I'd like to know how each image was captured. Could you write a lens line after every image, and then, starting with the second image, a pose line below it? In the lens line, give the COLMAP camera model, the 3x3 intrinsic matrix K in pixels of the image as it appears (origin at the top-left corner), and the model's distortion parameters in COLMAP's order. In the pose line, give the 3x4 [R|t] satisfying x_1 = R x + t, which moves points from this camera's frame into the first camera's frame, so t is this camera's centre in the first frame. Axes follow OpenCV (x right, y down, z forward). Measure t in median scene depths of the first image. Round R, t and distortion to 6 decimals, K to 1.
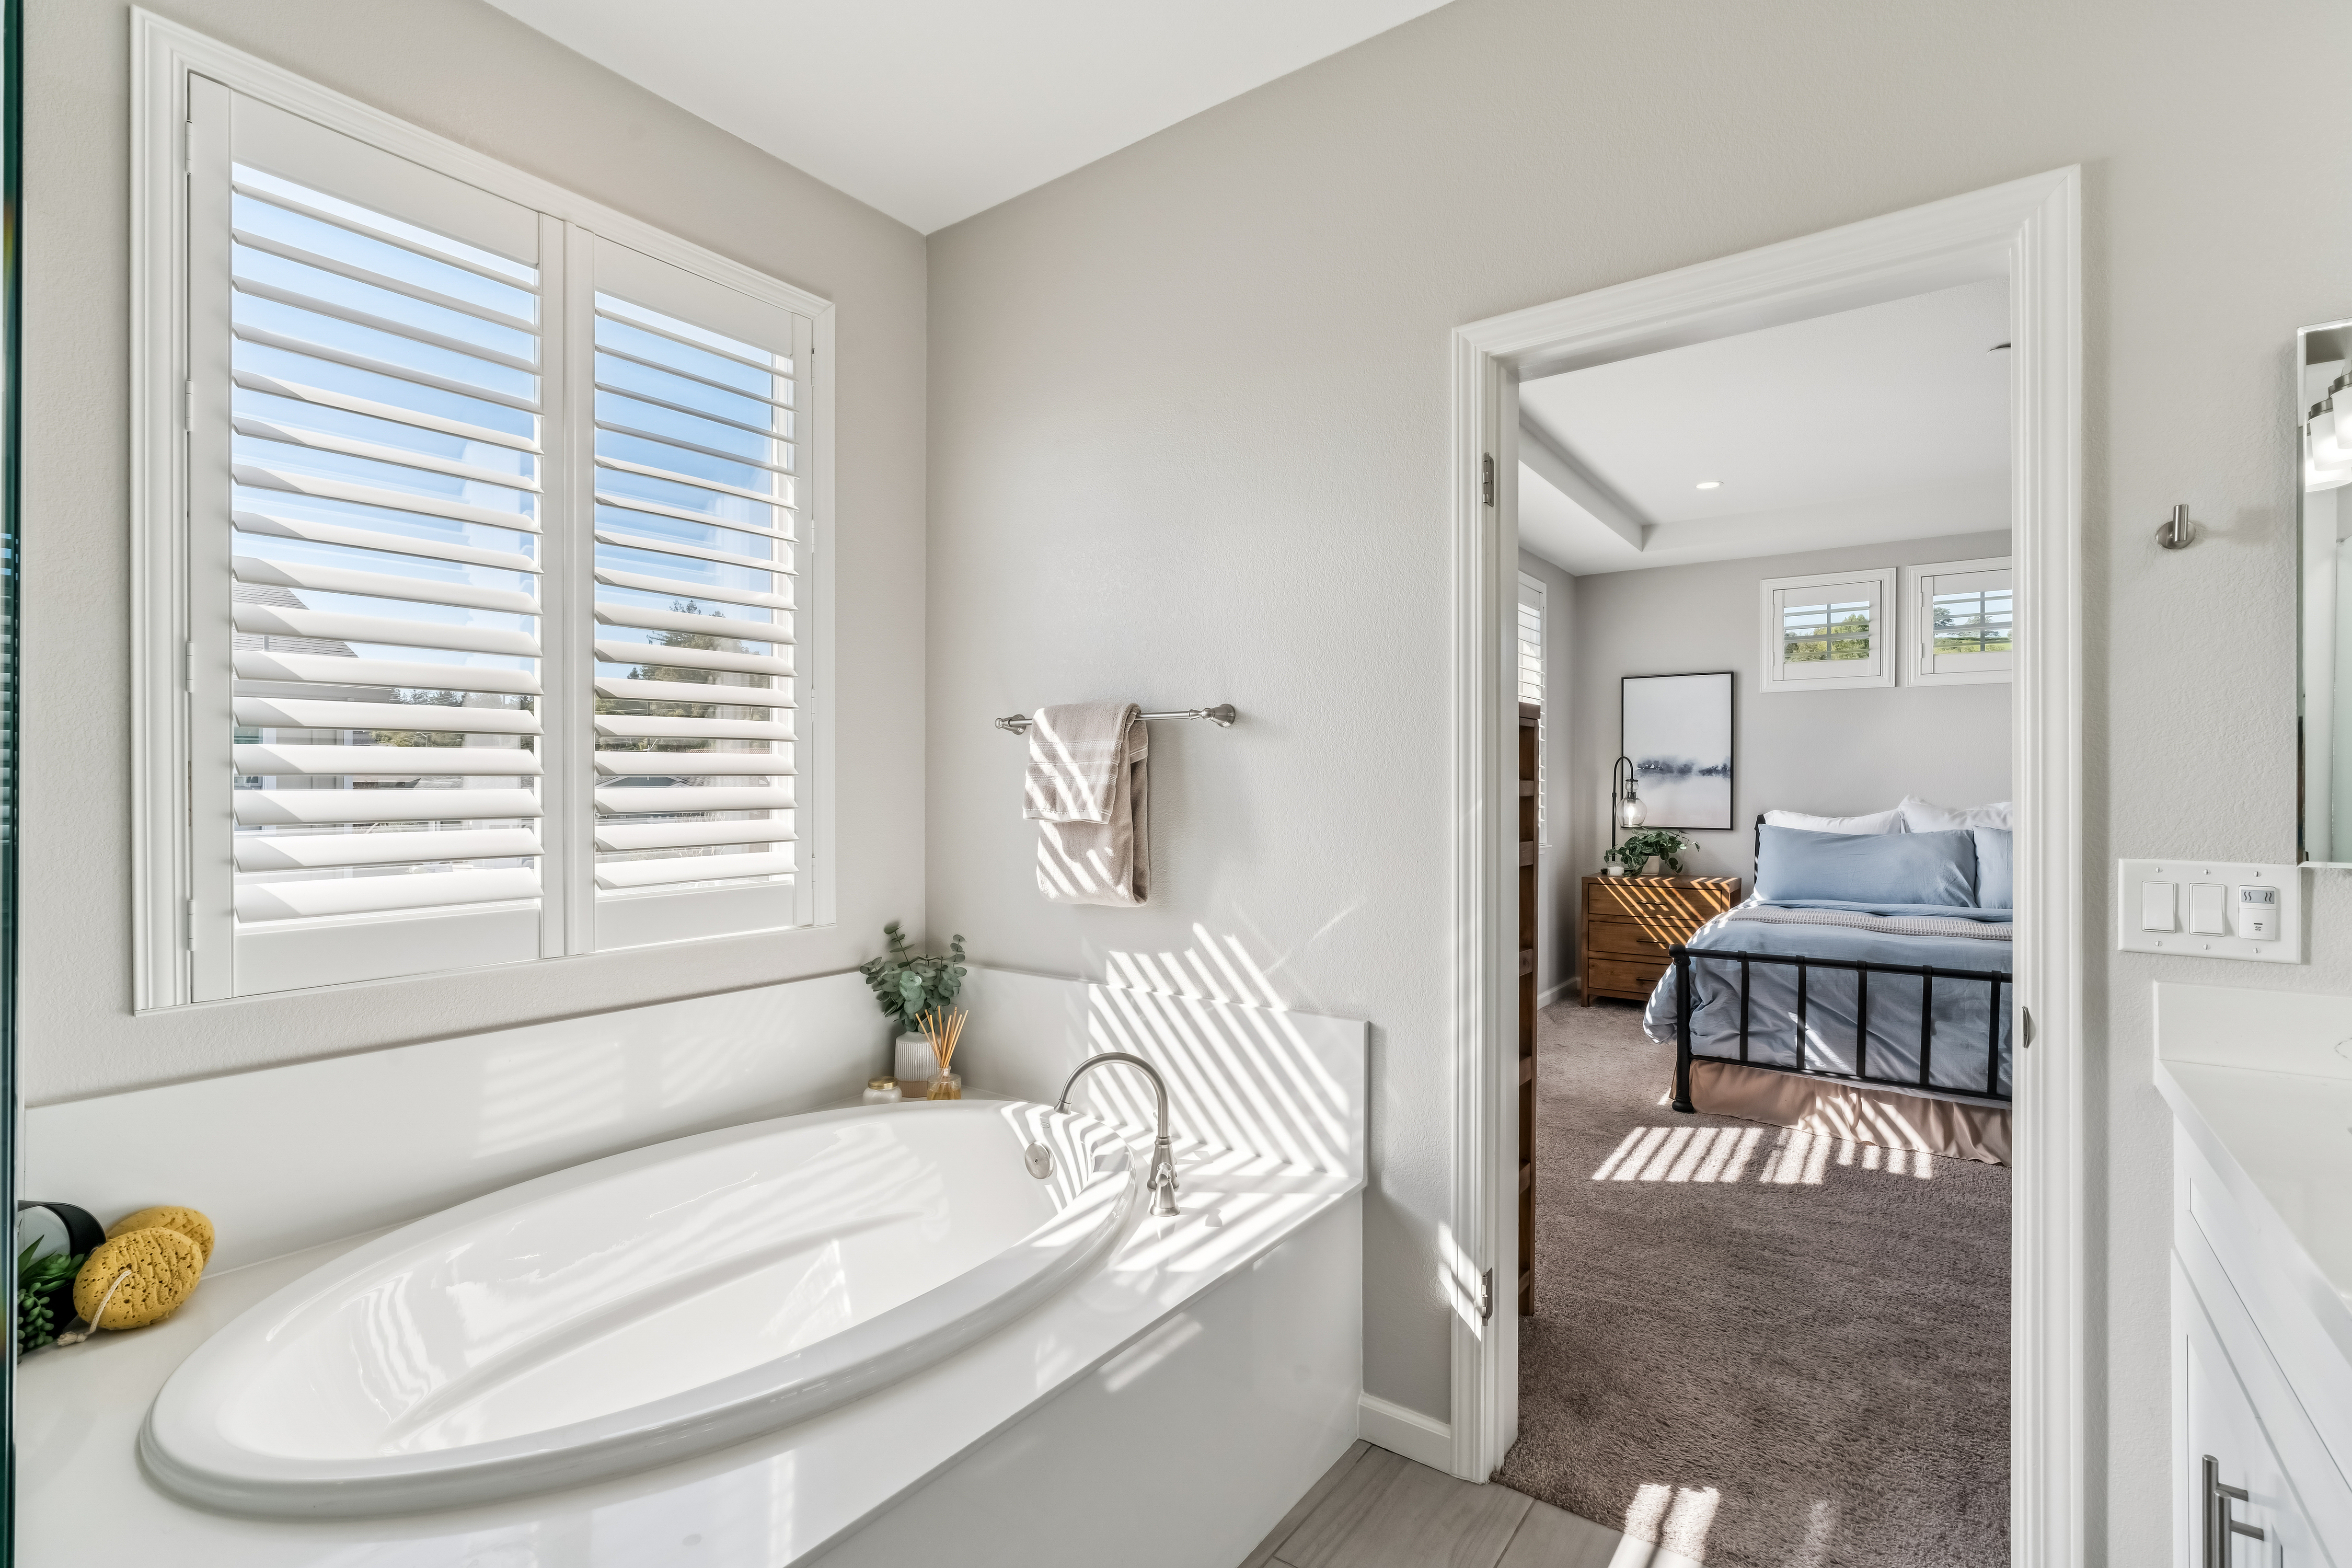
lens RADIAL K [[1056.6, 0, 1176.0], [0, 1056.6, 784.0], [0, 0, 1]] dist [-0.019783, 0.010463]
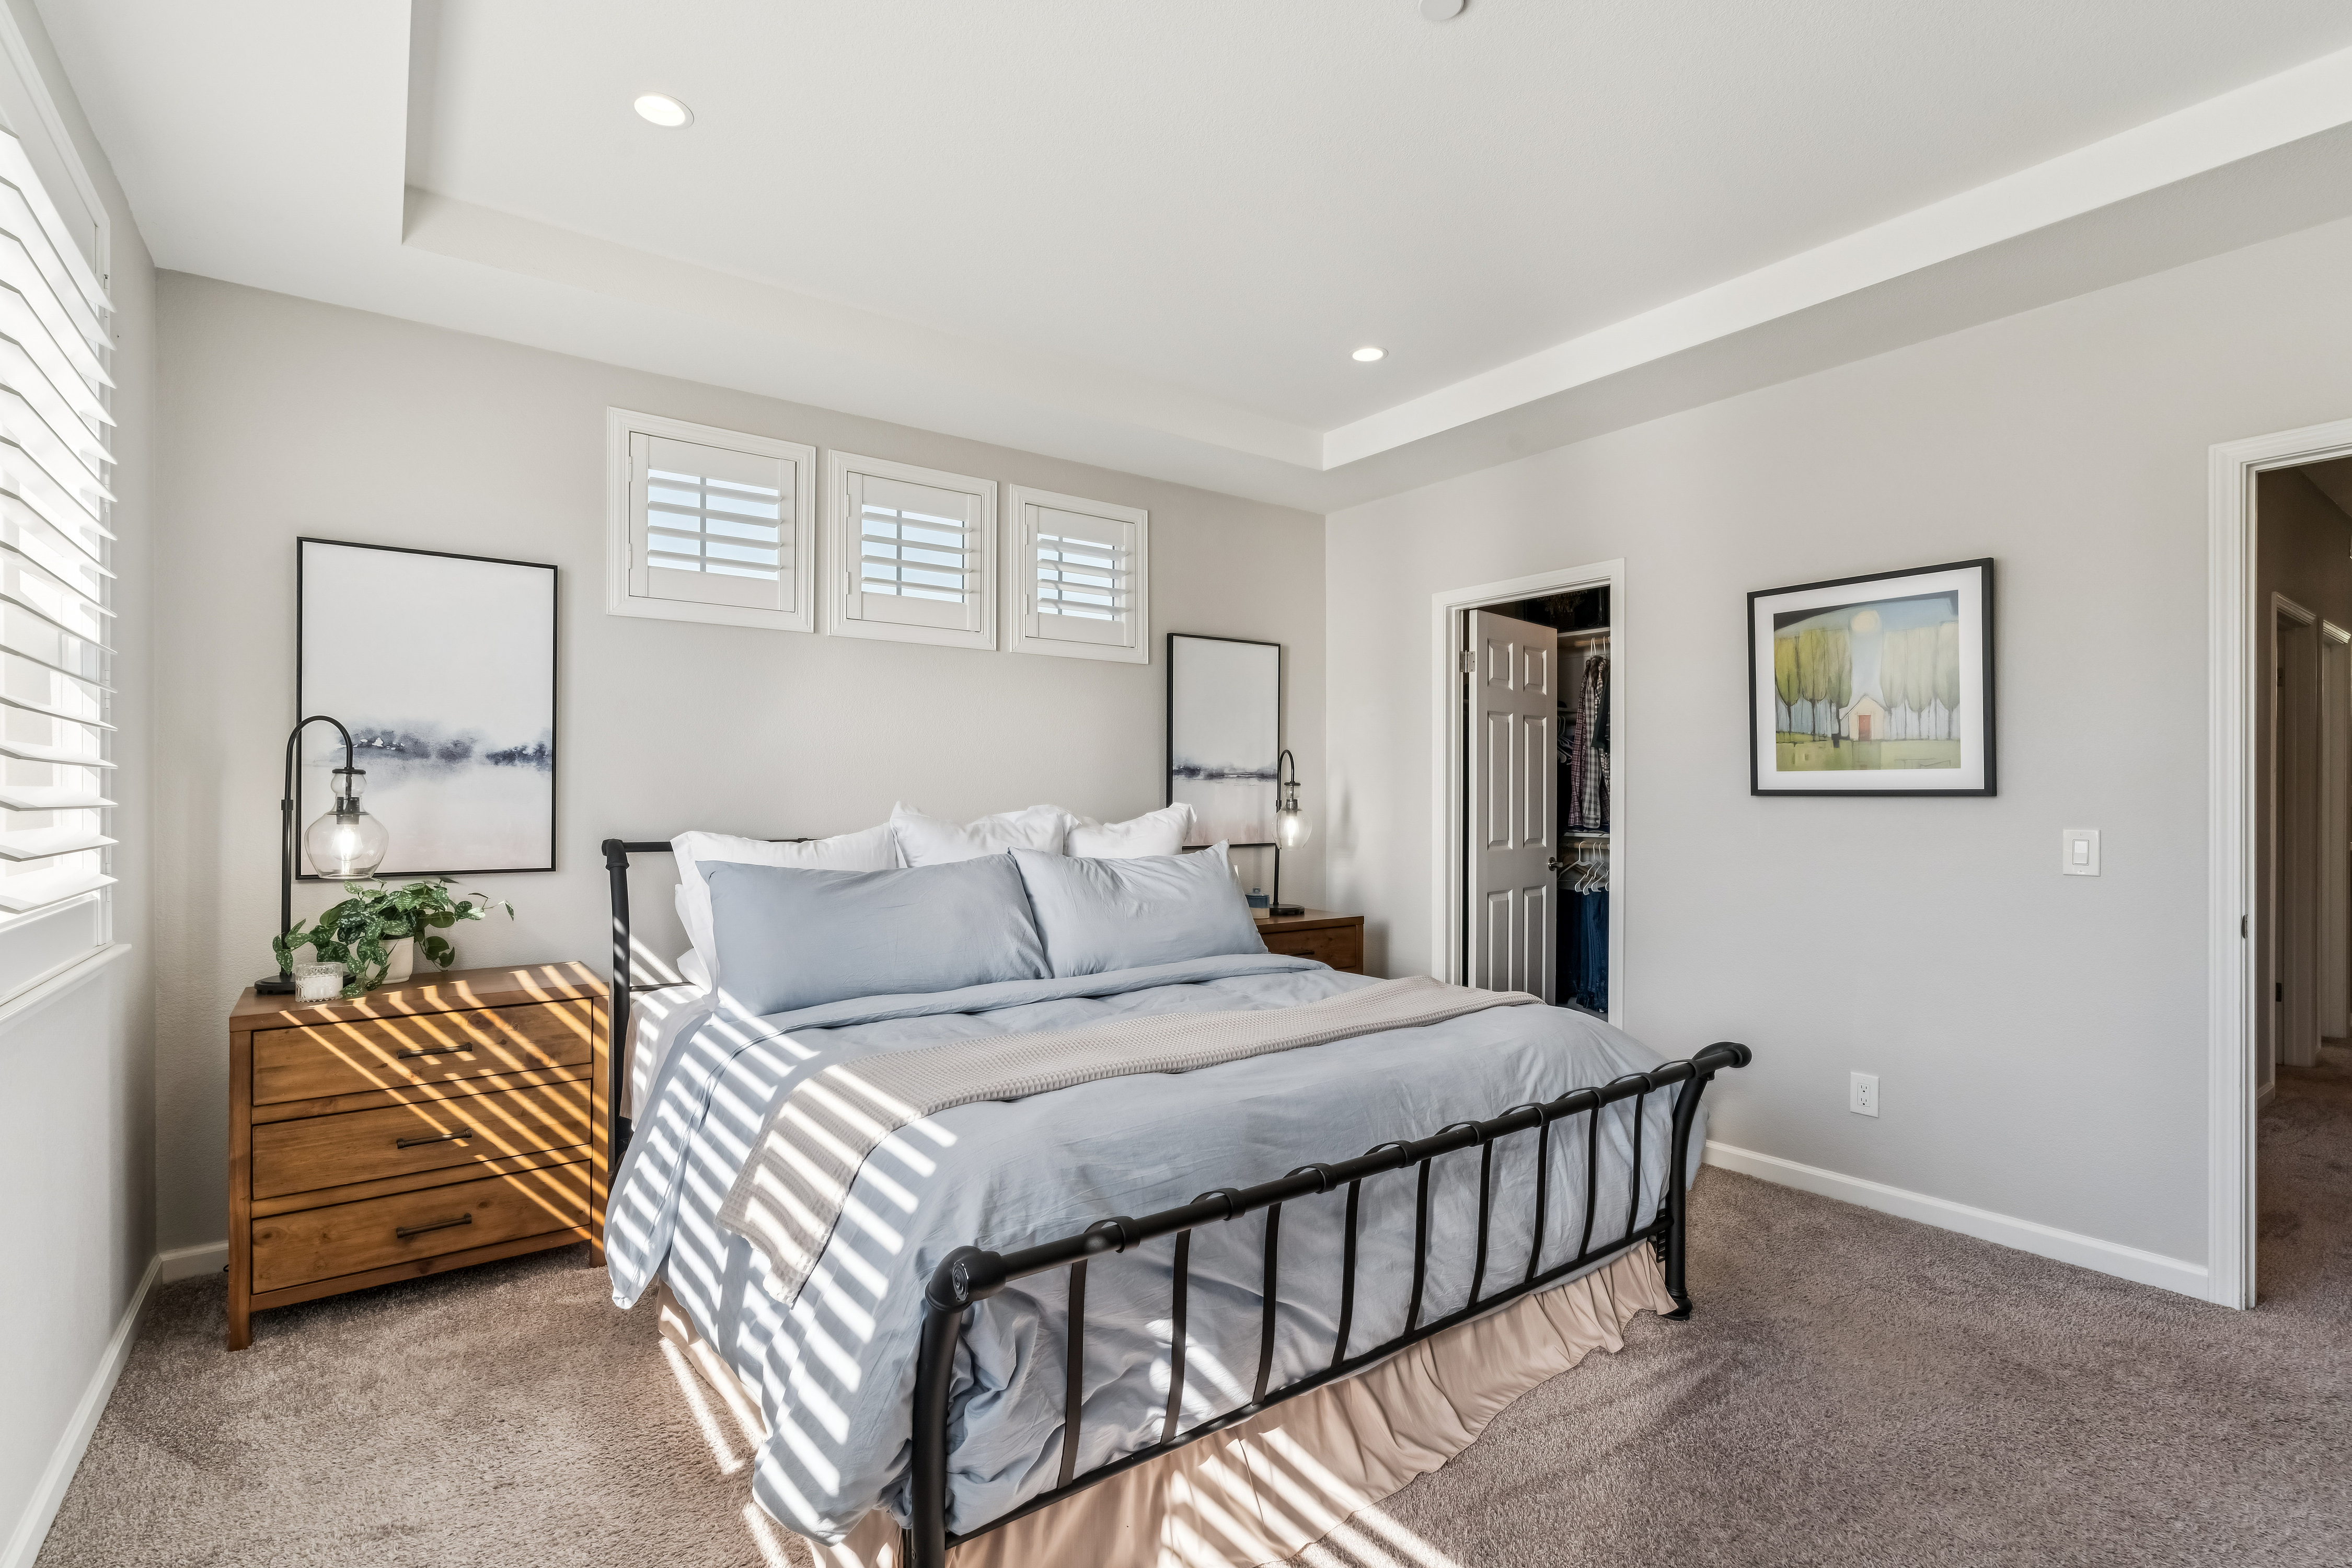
lens RADIAL K [[1082.9, 0, 1175.9], [0, 1082.9, 804.8], [0, 0, 1]] dist [-0.002263, 0.000270]
pose [[0.300287, -0.008241, 0.953813, 0.116492], [-0.005908, 0.999927, 0.010499, 0.004035], [-0.953831, -0.008788, 0.300216, 0.576188]]
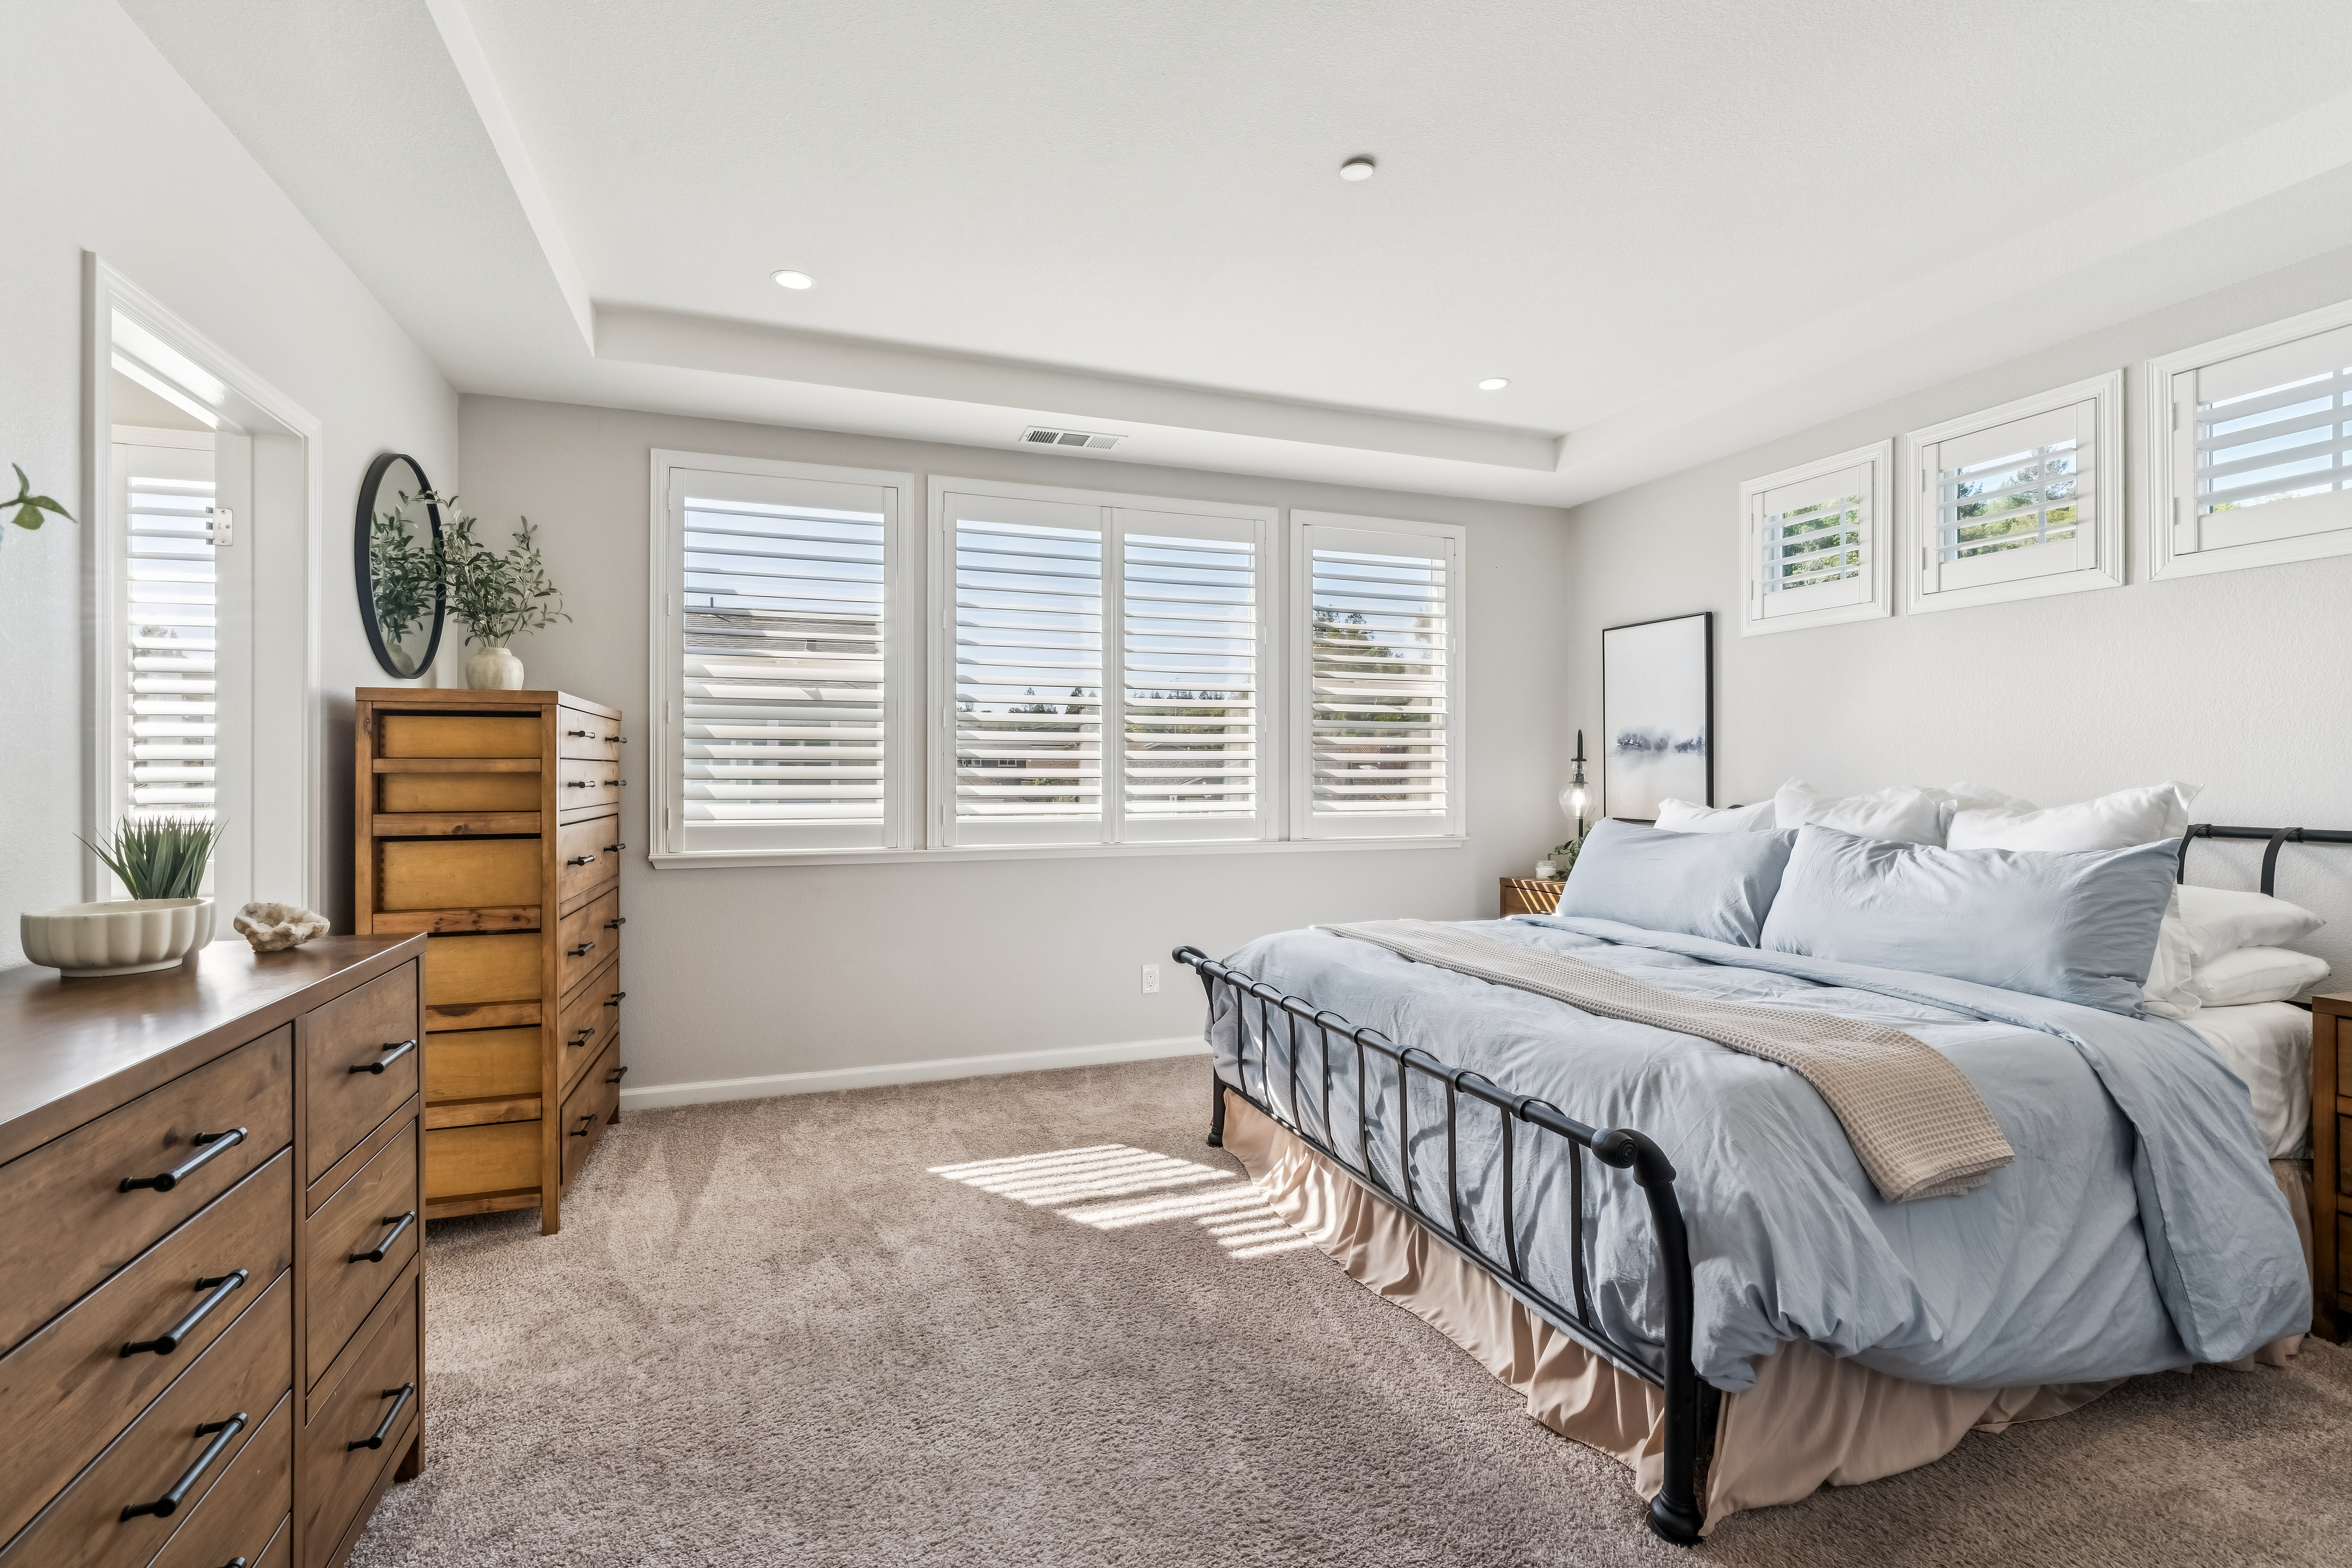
lens RADIAL K [[1061.4, 0, 1170.1], [0, 1061.4, 773.8], [0, 0, 1]] dist [0.001319, 0.000215]
pose [[0.836879, -0.001340, -0.547387, 0.655069], [0.004989, 0.999974, 0.005179, 0.001781], [0.547366, -0.007065, 0.836864, 0.174531]]
